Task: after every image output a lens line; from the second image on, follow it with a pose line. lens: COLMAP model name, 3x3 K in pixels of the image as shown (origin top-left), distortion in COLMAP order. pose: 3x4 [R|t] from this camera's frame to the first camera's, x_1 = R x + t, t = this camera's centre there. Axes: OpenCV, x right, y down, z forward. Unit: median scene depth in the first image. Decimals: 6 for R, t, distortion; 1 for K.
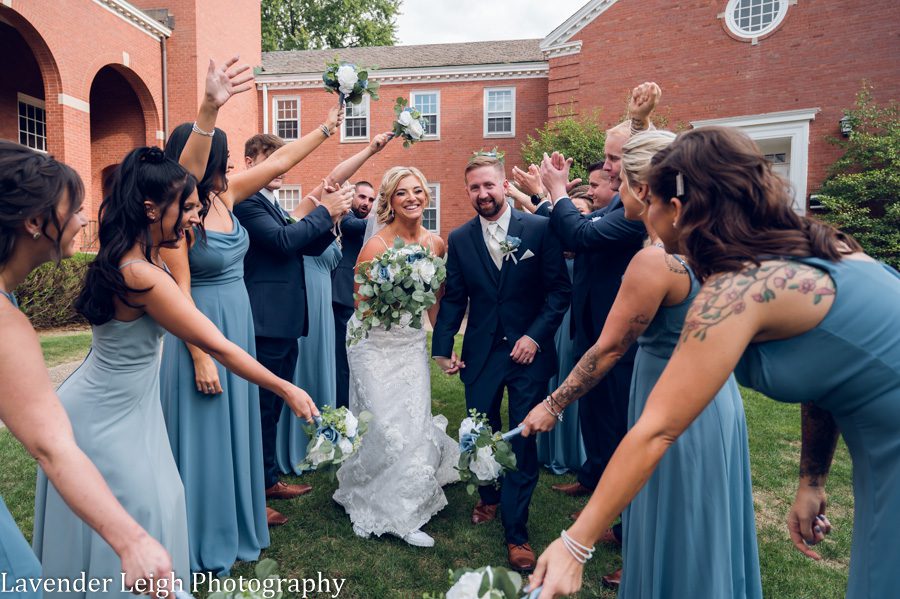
lens RADIAL K [[644.6, 0, 450.8], [0, 644.6, 301.2], [0, 0, 1]] dist [0.005090, 0.002077]
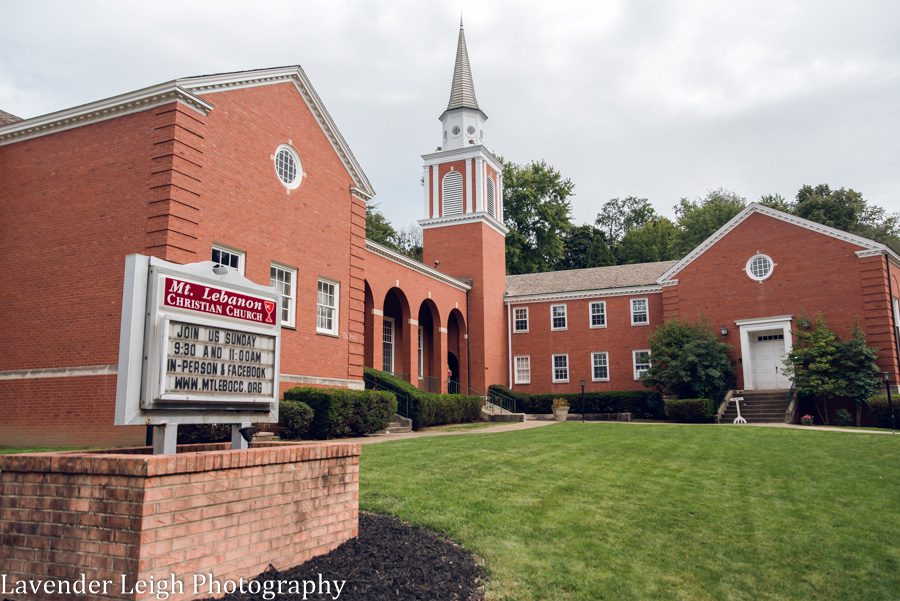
lens RADIAL K [[700.4, 0, 450.8], [0, 700.4, 301.3], [0, 0, 1]] dist [-0.001823, 0.002203]
pose [[0.967287, -0.058069, -0.246949, 0.050481], [0.006244, 0.978604, -0.205660, 0.079962], [0.253607, 0.197391, 0.946953, -1.005351]]
